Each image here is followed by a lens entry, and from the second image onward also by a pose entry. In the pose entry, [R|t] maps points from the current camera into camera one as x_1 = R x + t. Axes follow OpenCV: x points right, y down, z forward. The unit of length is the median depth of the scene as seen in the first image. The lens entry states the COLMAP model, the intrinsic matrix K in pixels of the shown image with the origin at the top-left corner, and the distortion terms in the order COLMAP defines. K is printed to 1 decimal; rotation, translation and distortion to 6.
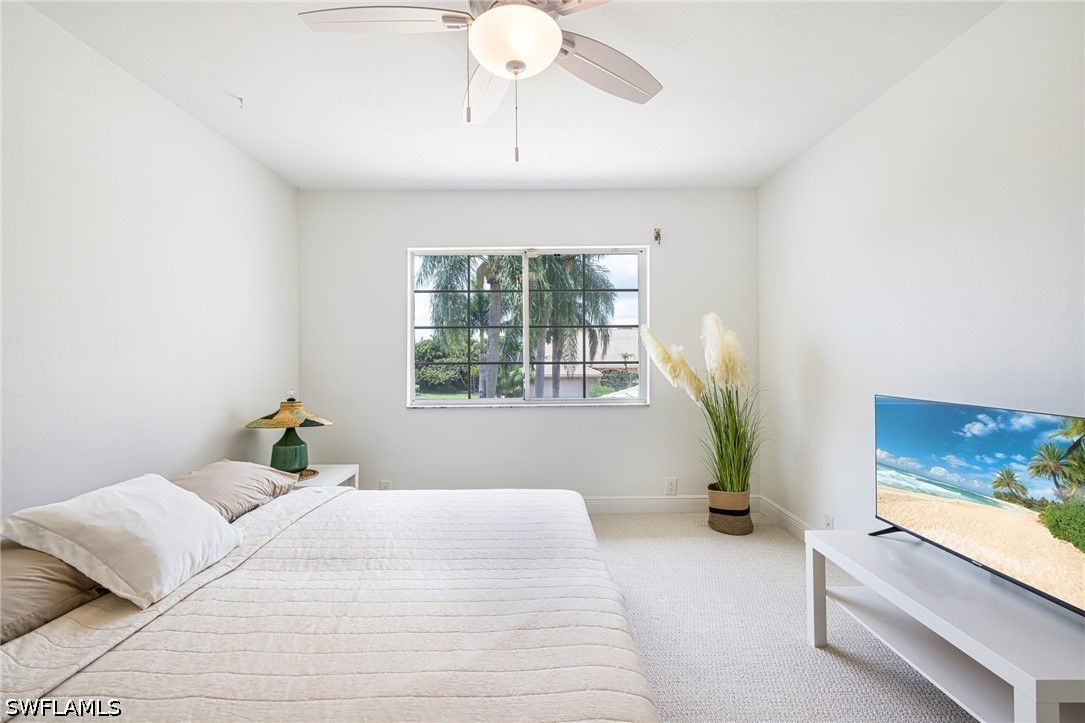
lens RADIAL K [[481.1, 0, 538.6], [0, 481.1, 356.7], [0, 0, 1]] dist [0.001574, 0.000520]
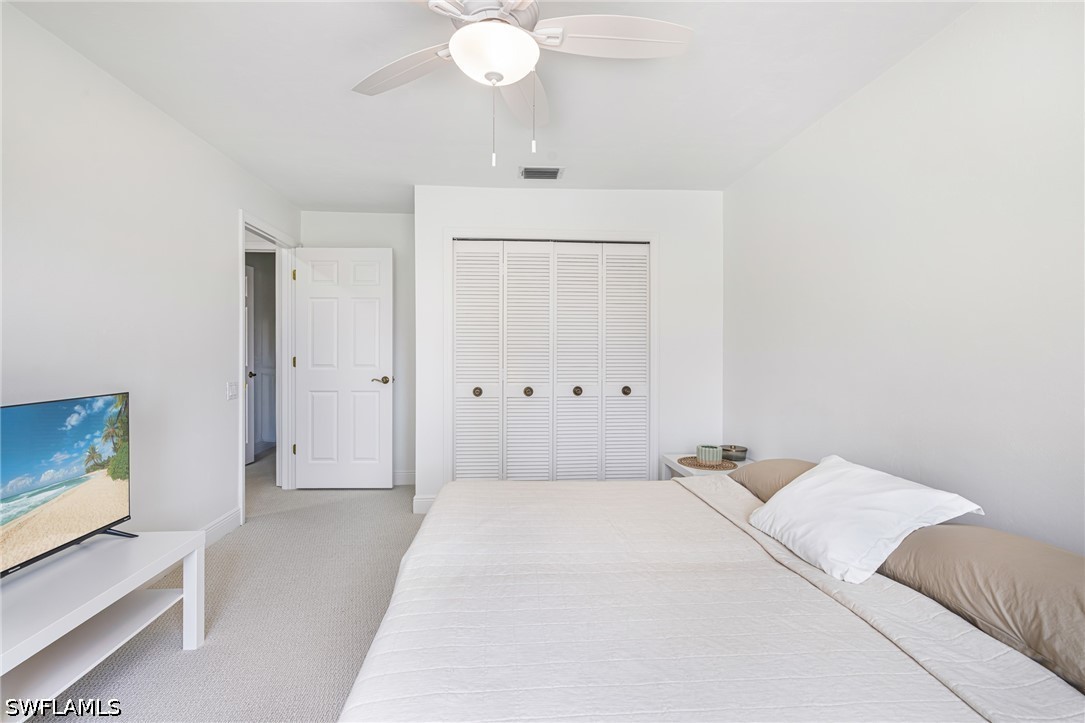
lens RADIAL K [[481.1, 0, 538.6], [0, 481.1, 356.7], [0, 0, 1]] dist [0.001574, 0.000520]
pose [[-0.997732, 0.010630, -0.066473, -0.083768], [0.009687, 0.999848, 0.014499, -0.001058], [0.066617, 0.013822, -0.997683, 2.184305]]
